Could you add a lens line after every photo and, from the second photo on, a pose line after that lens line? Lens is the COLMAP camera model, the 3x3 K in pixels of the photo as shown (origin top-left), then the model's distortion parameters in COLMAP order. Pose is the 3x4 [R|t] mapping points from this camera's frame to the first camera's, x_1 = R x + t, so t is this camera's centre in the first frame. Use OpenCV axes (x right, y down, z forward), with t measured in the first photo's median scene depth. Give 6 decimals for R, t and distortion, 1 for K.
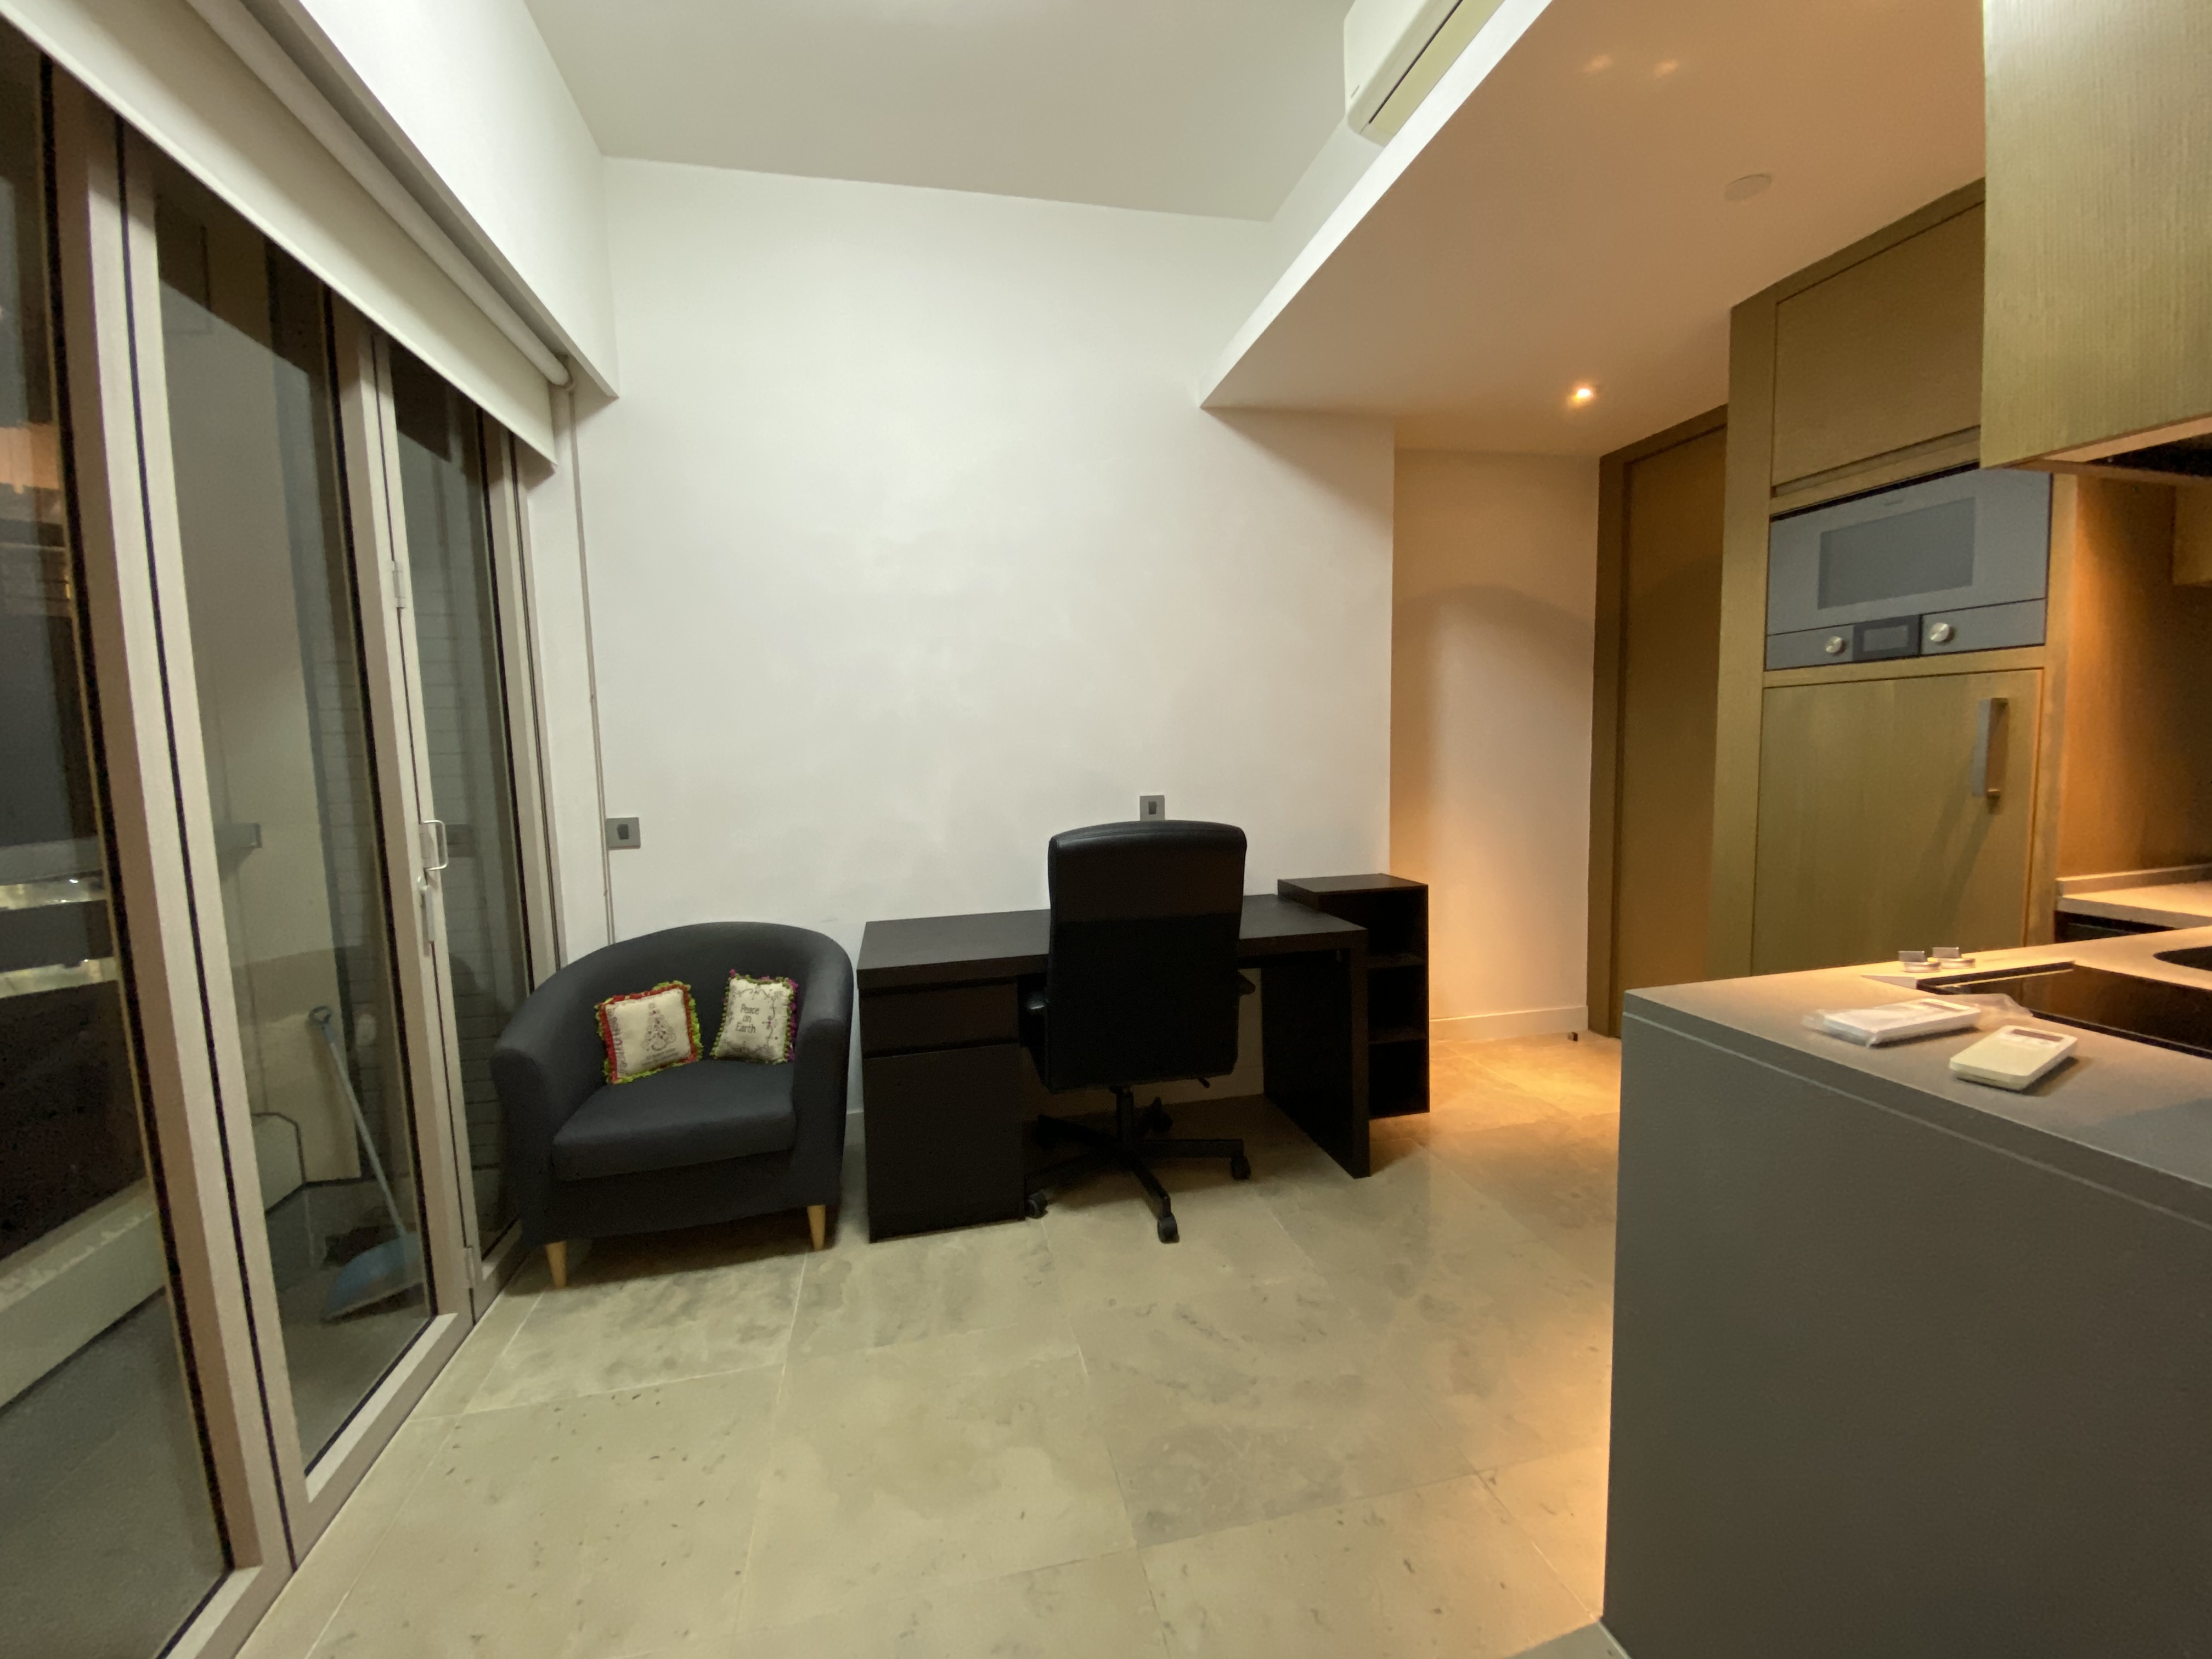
lens RADIAL K [[909.9, 0, 1097.2], [0, 909.9, 839.0], [0, 0, 1]] dist [0.030706, -0.023584]
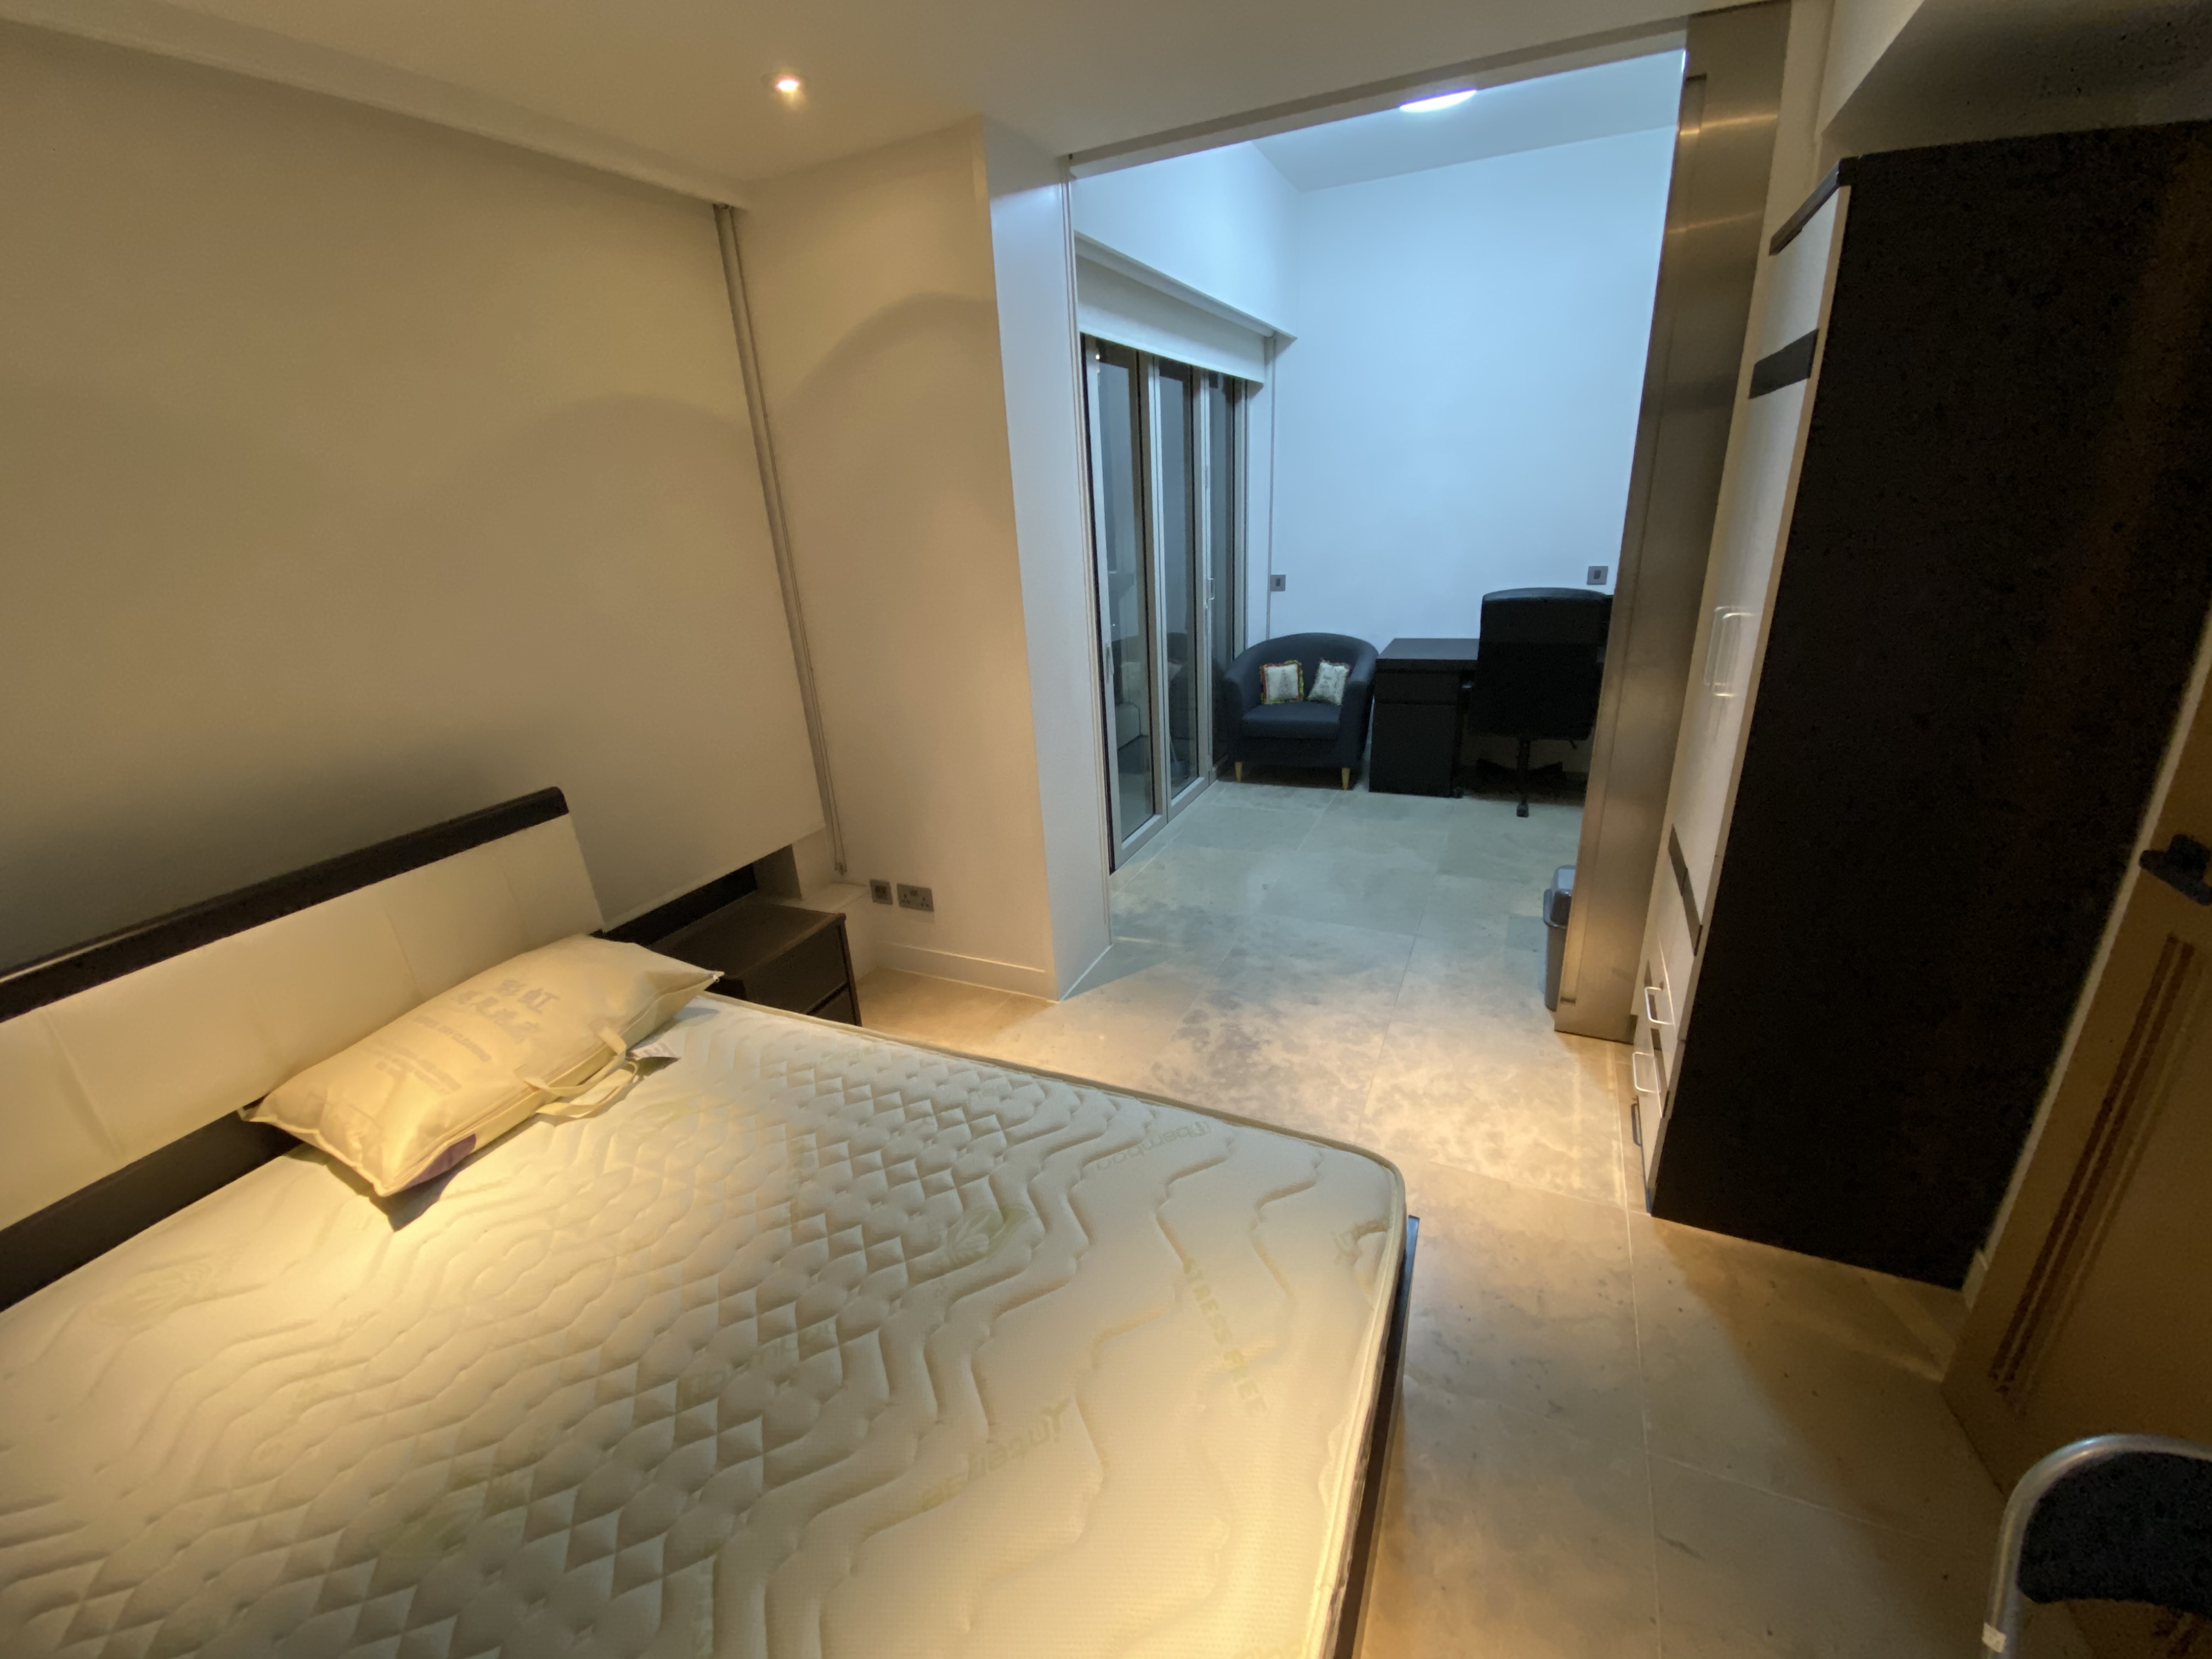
lens RADIAL K [[909.9, 0, 1097.2], [0, 909.9, 839.0], [0, 0, 1]] dist [0.030706, -0.023584]
pose [[0.796010, 0.198049, -0.571966, 0.472495], [-0.031631, 0.957275, 0.287445, -0.035910], [0.604457, -0.210717, 0.768265, -1.001721]]
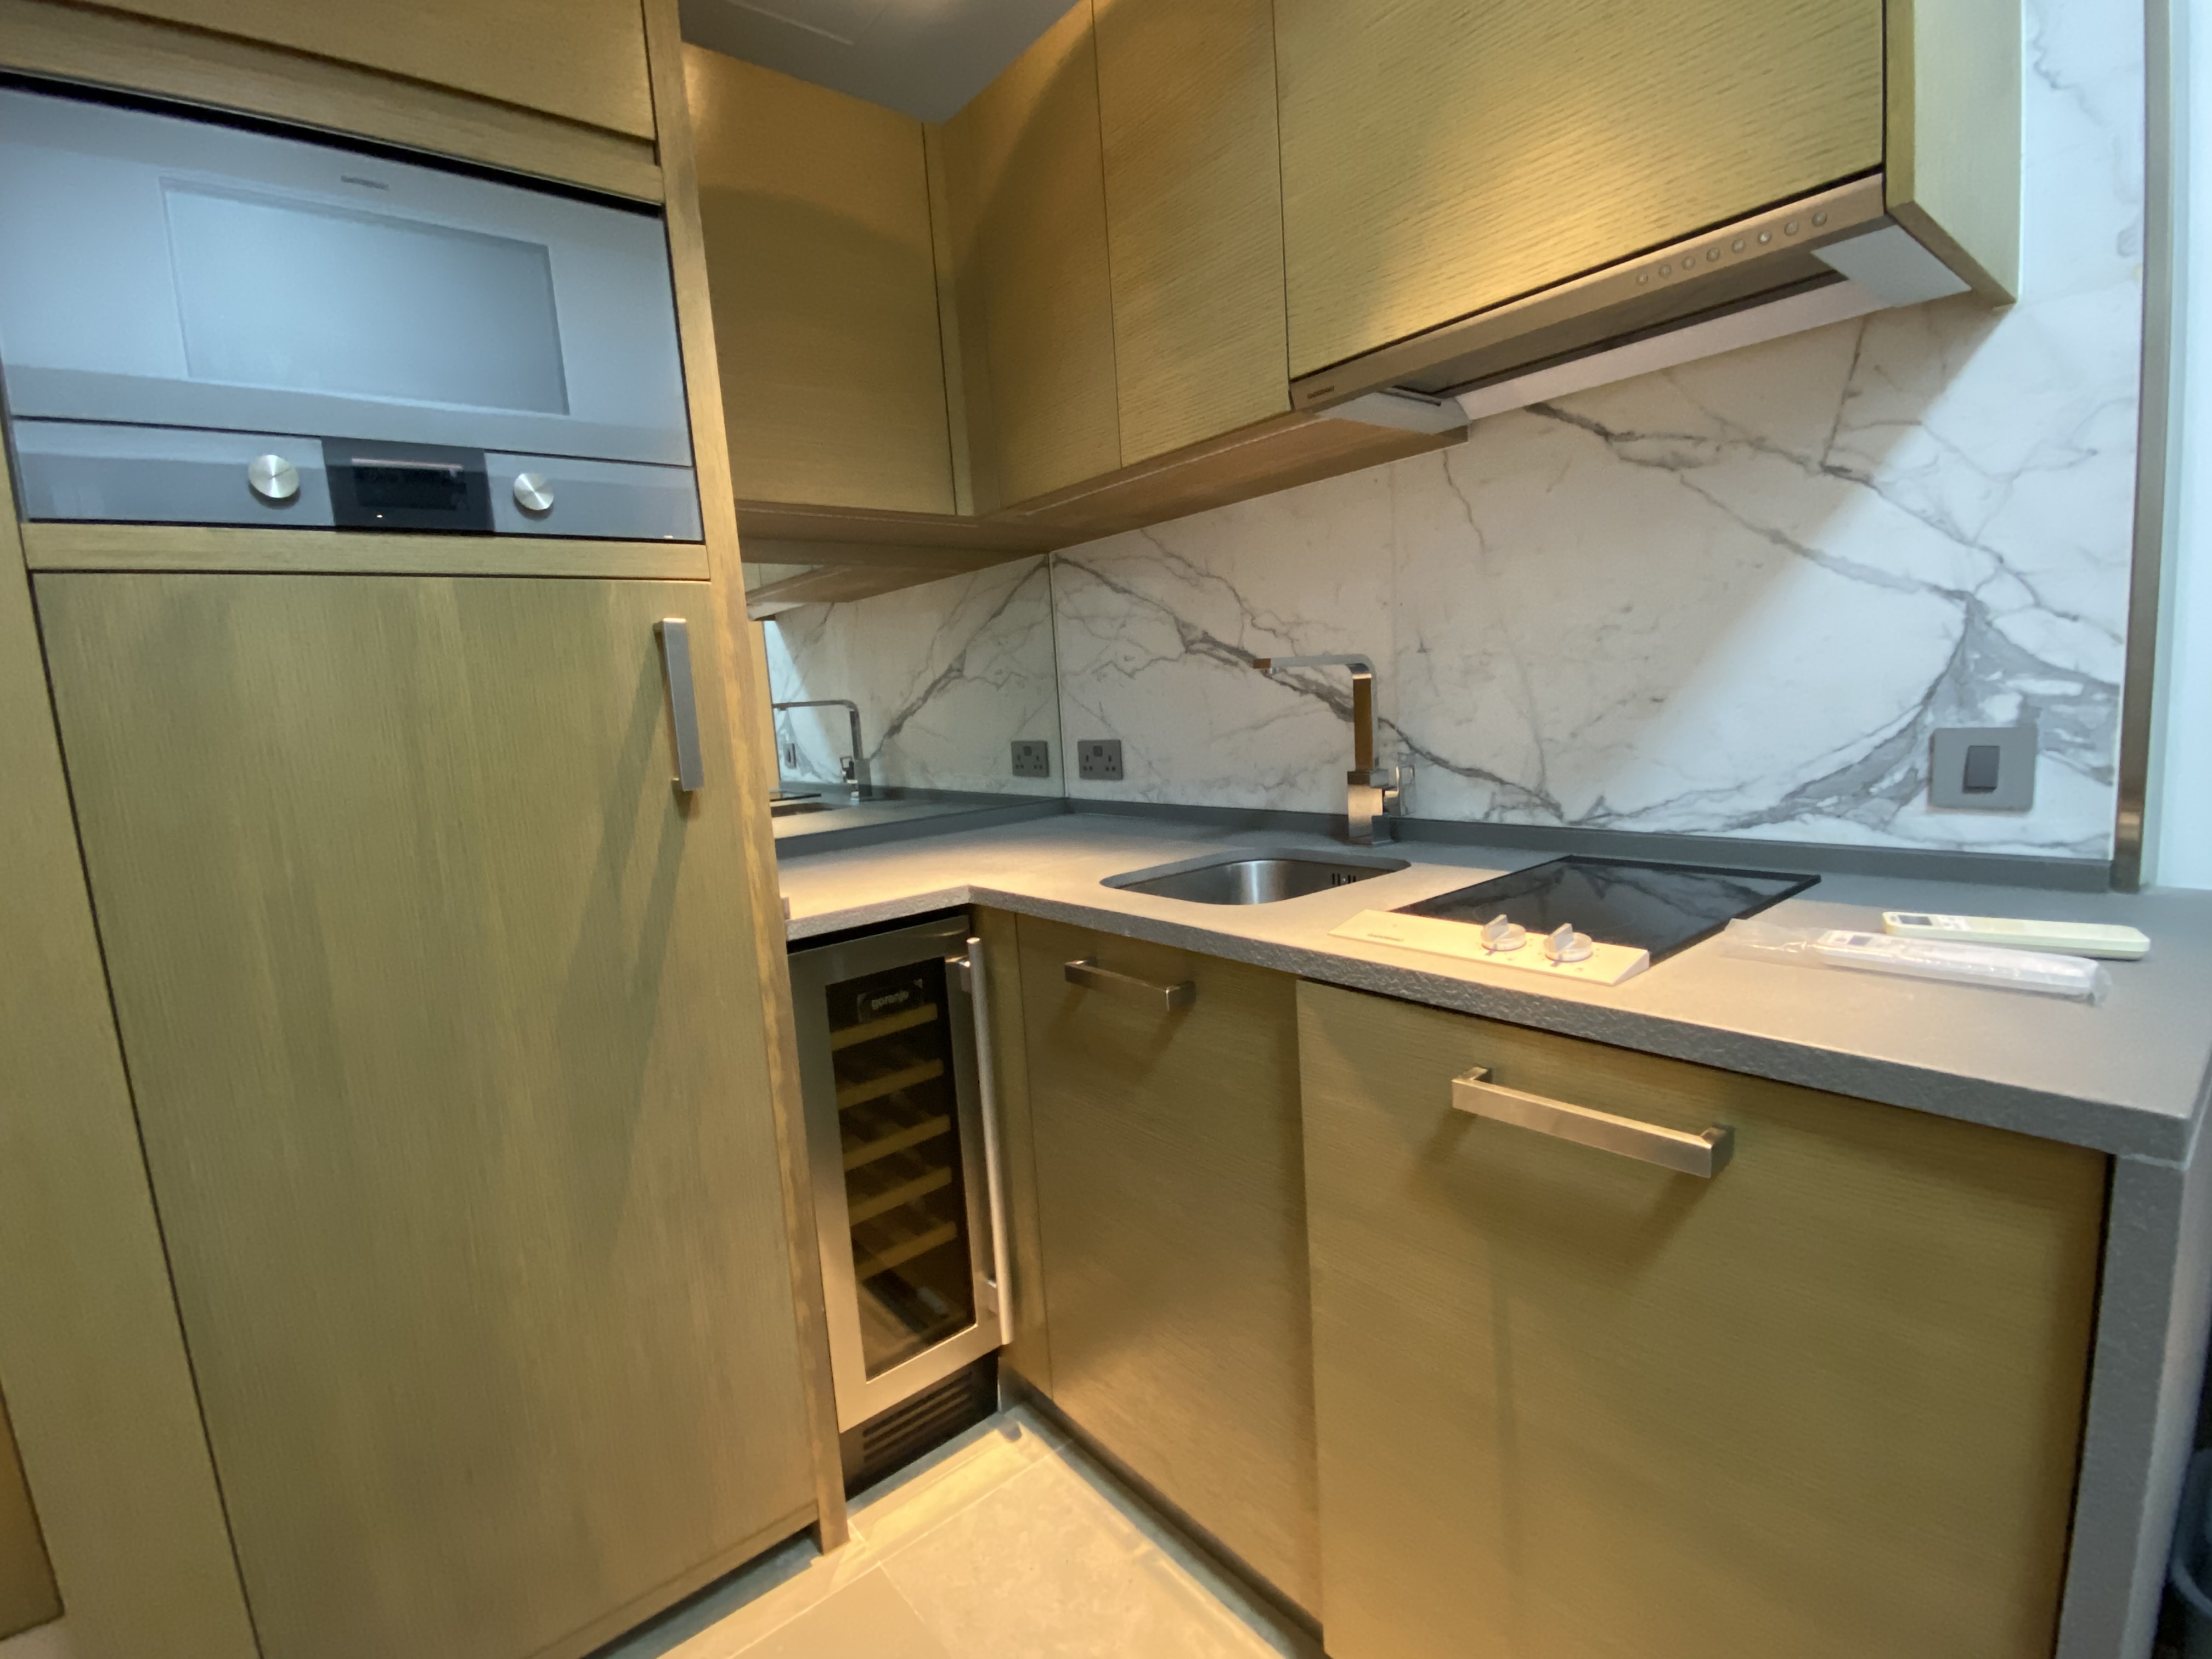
lens RADIAL K [[1009.2, 0, 1110.2], [0, 1009.2, 834.7], [0, 0, 1]] dist [0.000355, -0.000118]
pose [[-0.456966, -0.066341, 0.887007, 0.201213], [0.170177, 0.972273, 0.160390, -0.058863], [-0.873053, 0.224241, -0.433006, 0.813657]]
